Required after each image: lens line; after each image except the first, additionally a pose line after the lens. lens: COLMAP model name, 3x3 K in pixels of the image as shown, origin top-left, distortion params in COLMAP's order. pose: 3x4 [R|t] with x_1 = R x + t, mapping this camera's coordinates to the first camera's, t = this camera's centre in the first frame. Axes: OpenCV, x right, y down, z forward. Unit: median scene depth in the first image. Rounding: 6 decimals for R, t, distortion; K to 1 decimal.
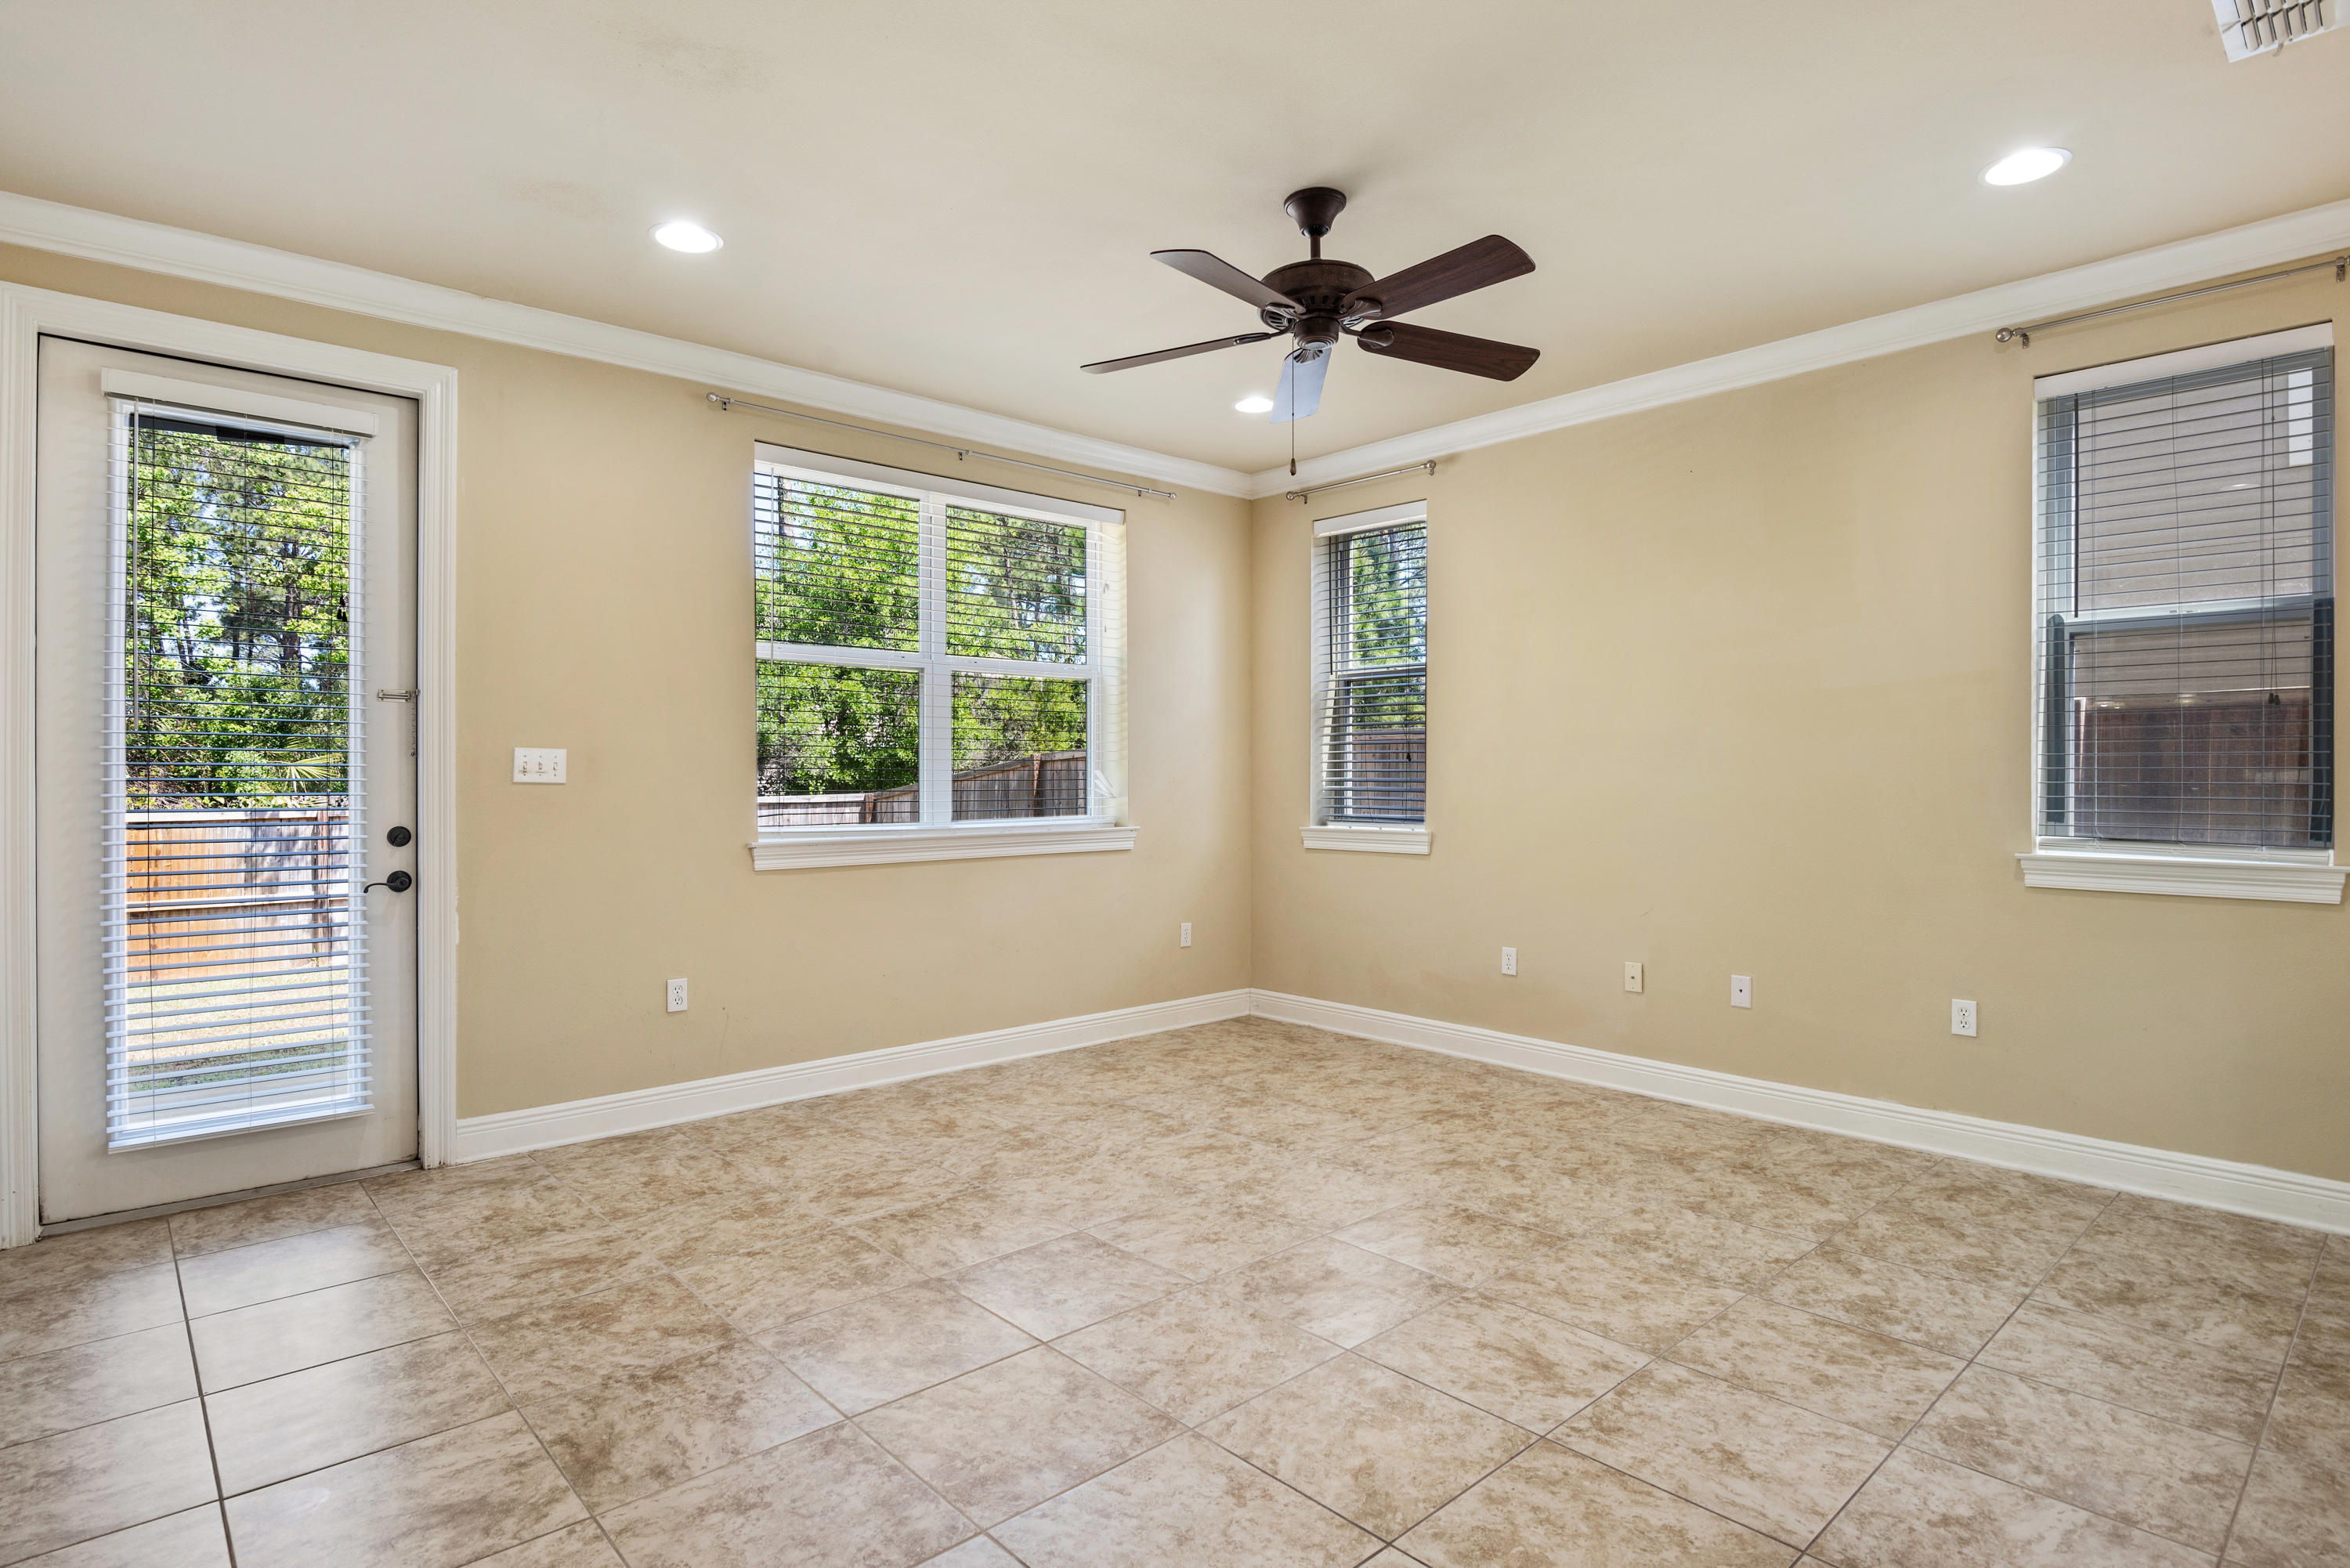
lens RADIAL K [[1207.7, 0, 1161.2], [0, 1207.7, 772.2], [0, 0, 1]] dist [-0.014652, -0.002103]
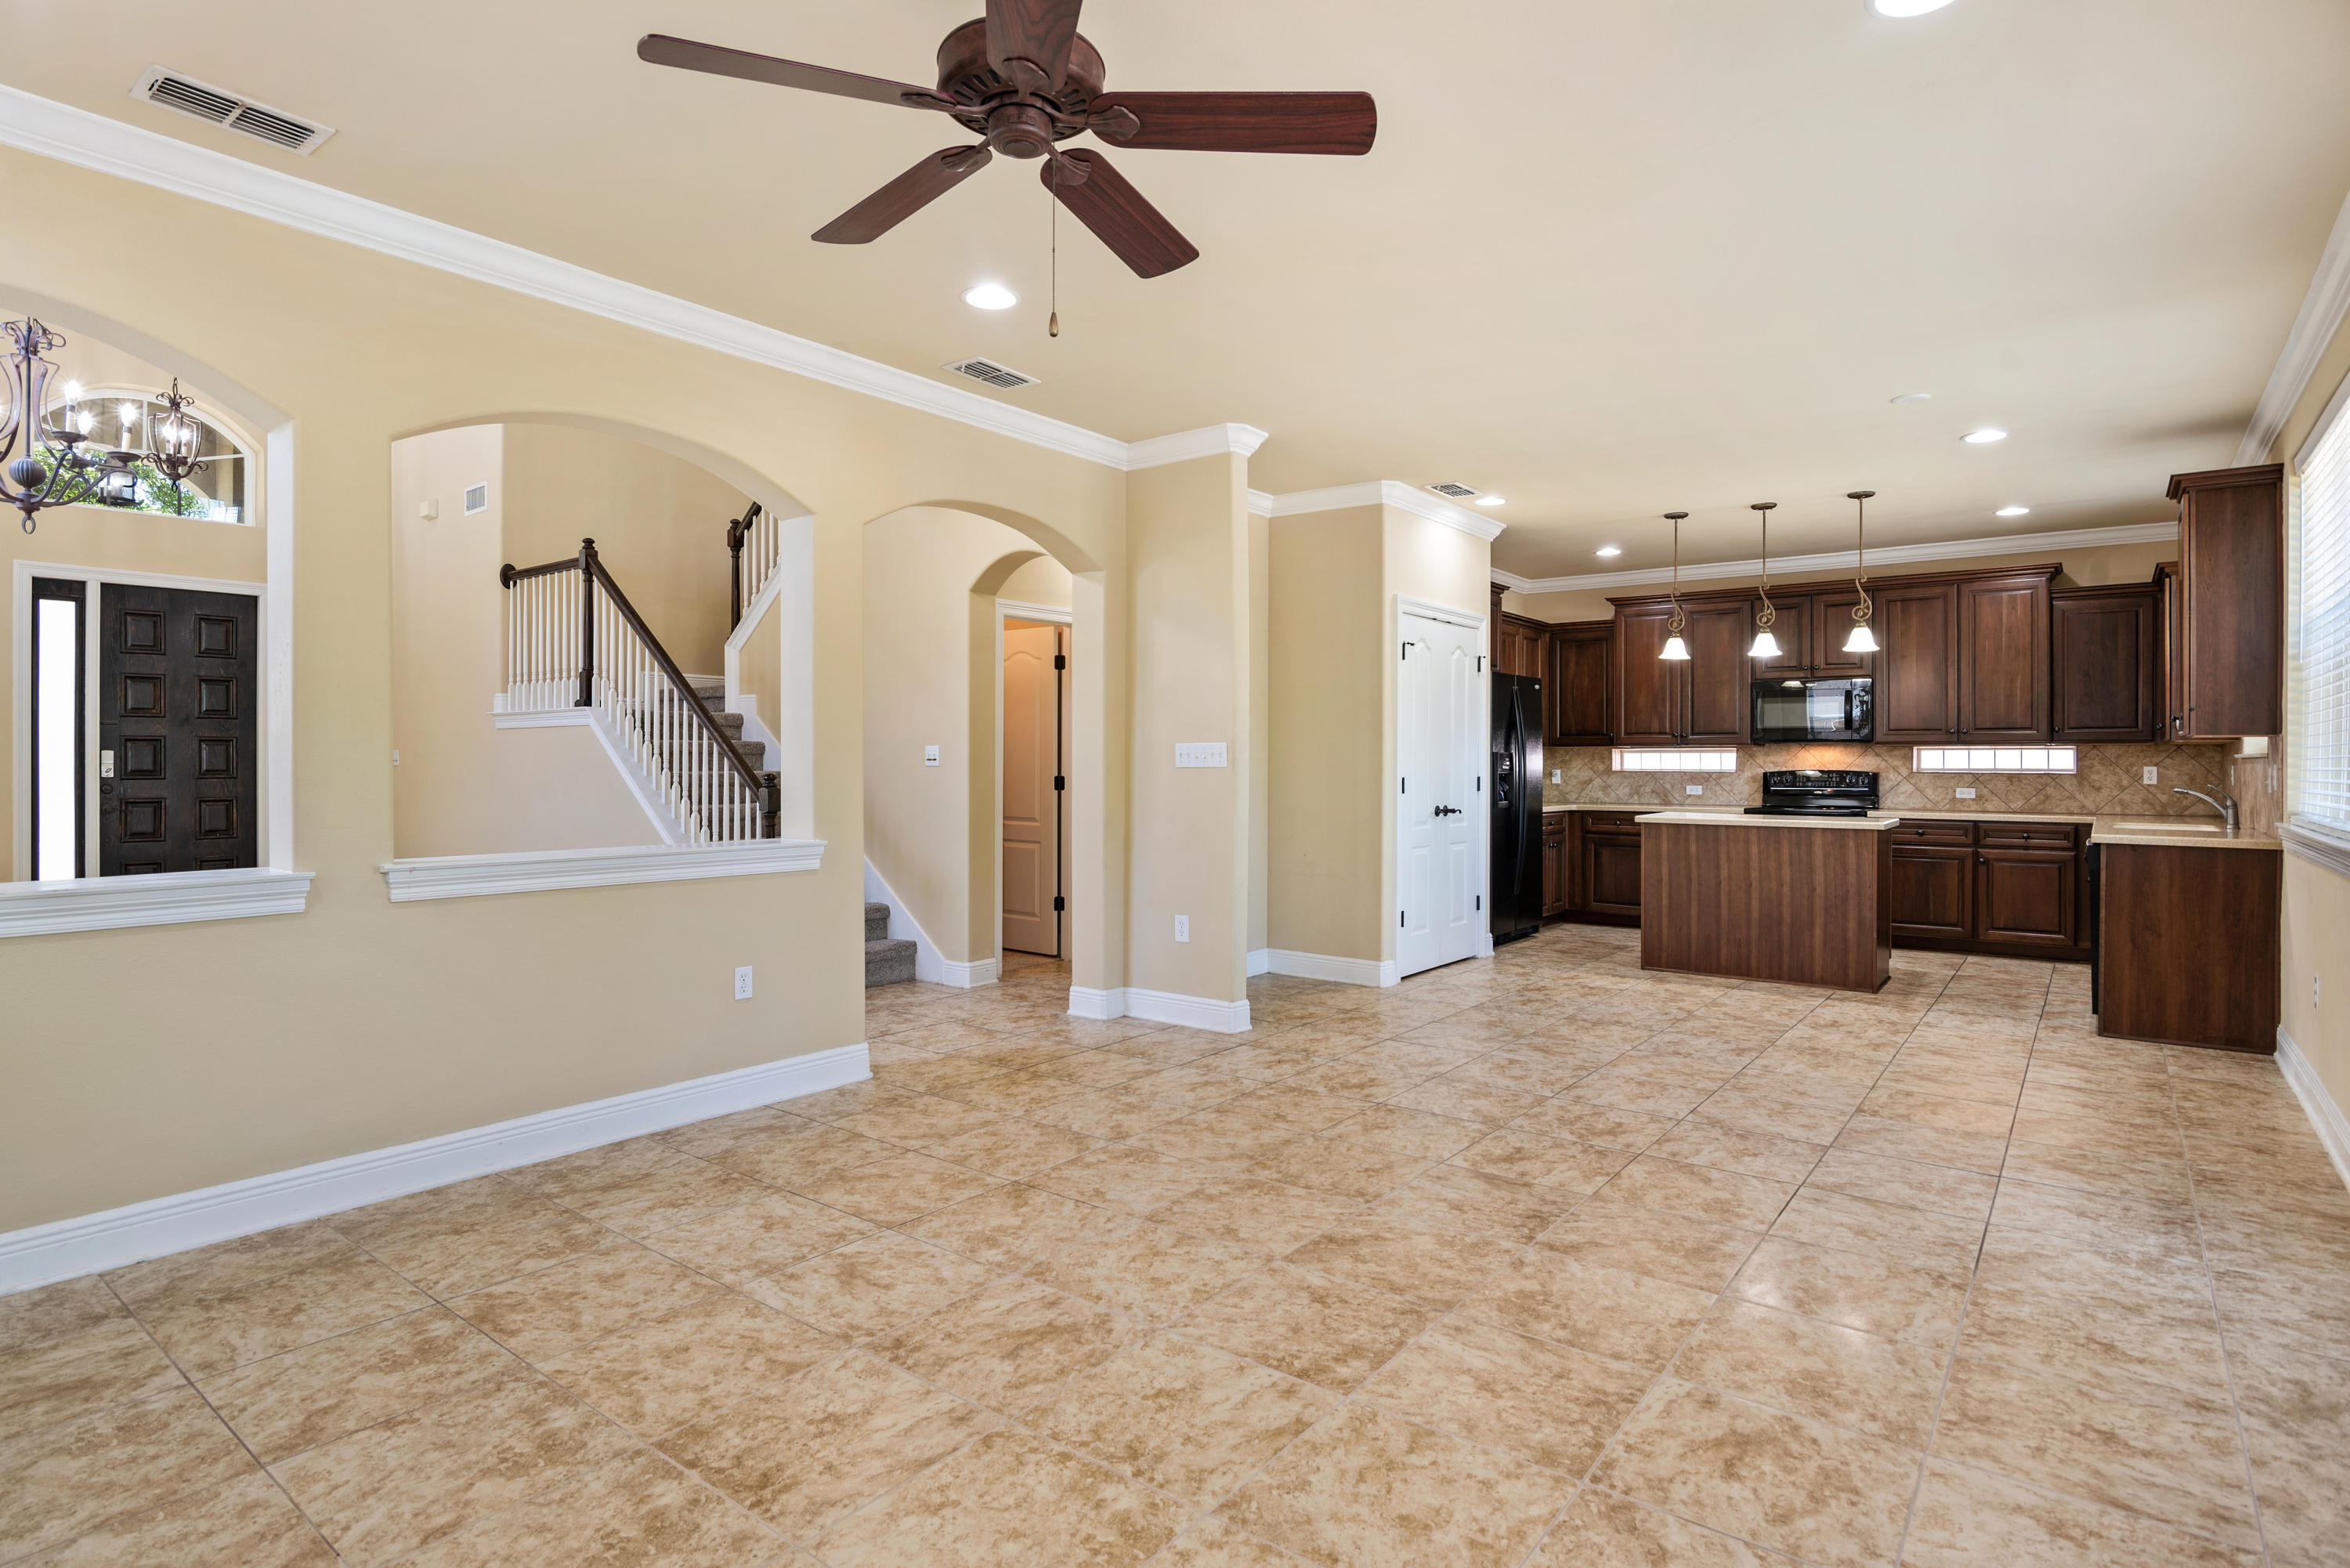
lens RADIAL K [[1207.7, 0, 1161.2], [0, 1207.7, 772.2], [0, 0, 1]] dist [-0.014652, -0.002103]
pose [[-0.986193, 0.000384, -0.165600, 0.171789], [-0.000456, 0.999987, 0.005037, 0.003405], [0.165600, 0.005043, -0.986180, 1.791546]]
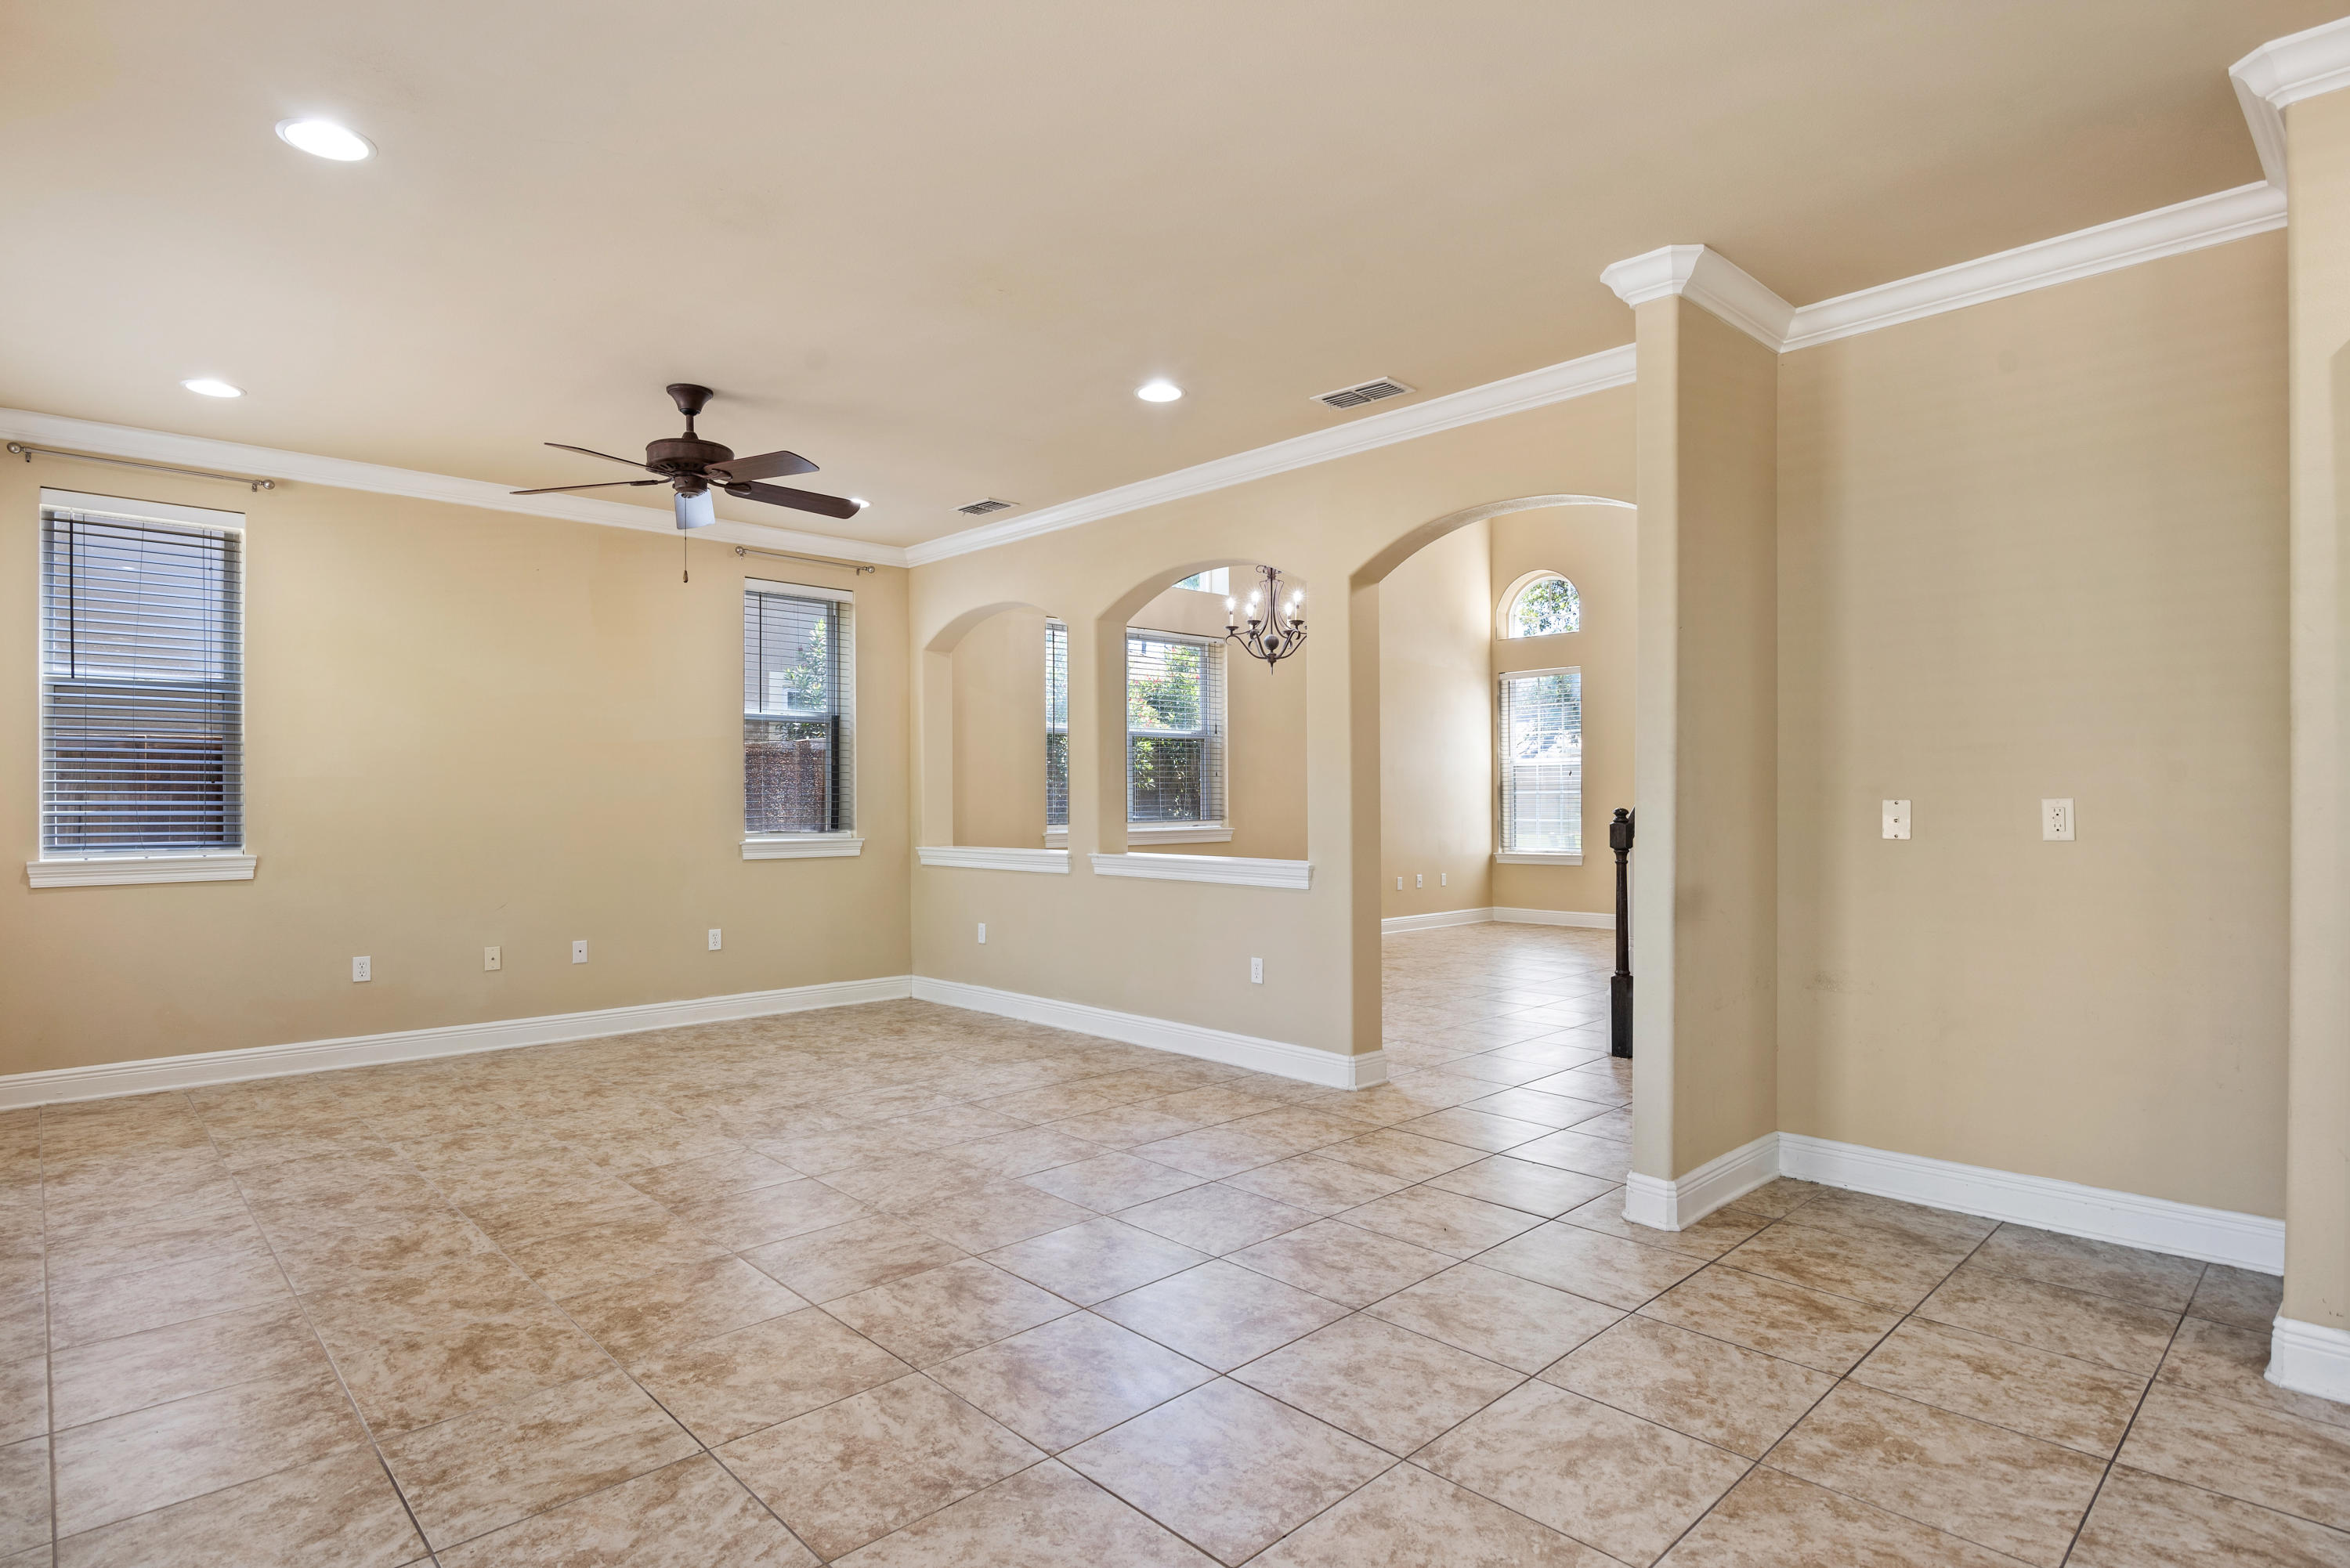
lens RADIAL K [[1207.7, 0, 1161.2], [0, 1207.7, 772.2], [0, 0, 1]] dist [-0.014652, -0.002103]
pose [[-0.019649, 0.022098, 0.999563, -1.365919], [-0.000053, 0.999756, -0.022103, 0.004338], [-0.999807, -0.000488, -0.019643, 0.504100]]
